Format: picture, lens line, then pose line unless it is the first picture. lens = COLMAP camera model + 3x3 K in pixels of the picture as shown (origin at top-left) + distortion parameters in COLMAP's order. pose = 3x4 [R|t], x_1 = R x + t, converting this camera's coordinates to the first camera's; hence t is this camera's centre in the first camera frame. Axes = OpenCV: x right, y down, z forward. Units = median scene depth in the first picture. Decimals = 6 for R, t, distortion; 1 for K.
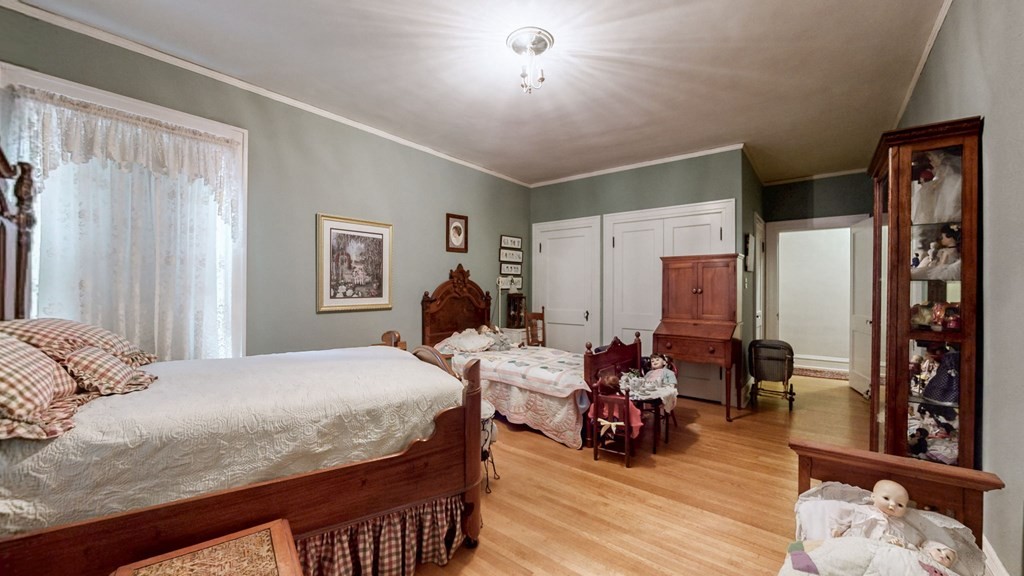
lens RADIAL K [[388.1, 0, 515.3], [0, 388.1, 288.6], [0, 0, 1]] dist [-0.010925, 0.000941]
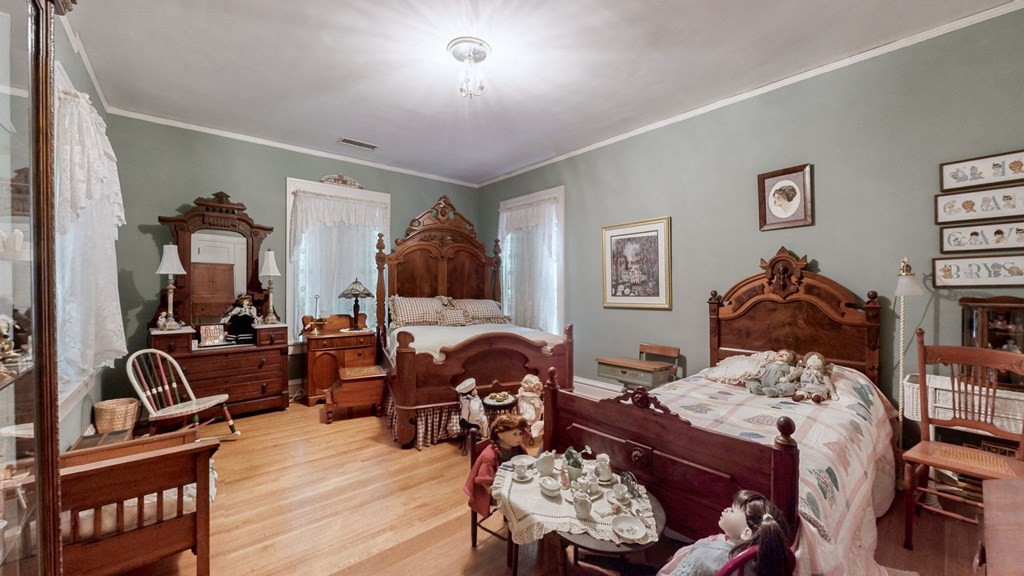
lens RADIAL K [[388.1, 0, 513.9], [0, 388.1, 290.0], [0, 0, 1]] dist [-0.010925, 0.000941]
pose [[-0.181725, 0.000419, -0.983349, 0.676379], [0.001446, 0.999999, 0.000159, 0.005934], [0.983348, -0.001393, -0.181725, 0.848598]]
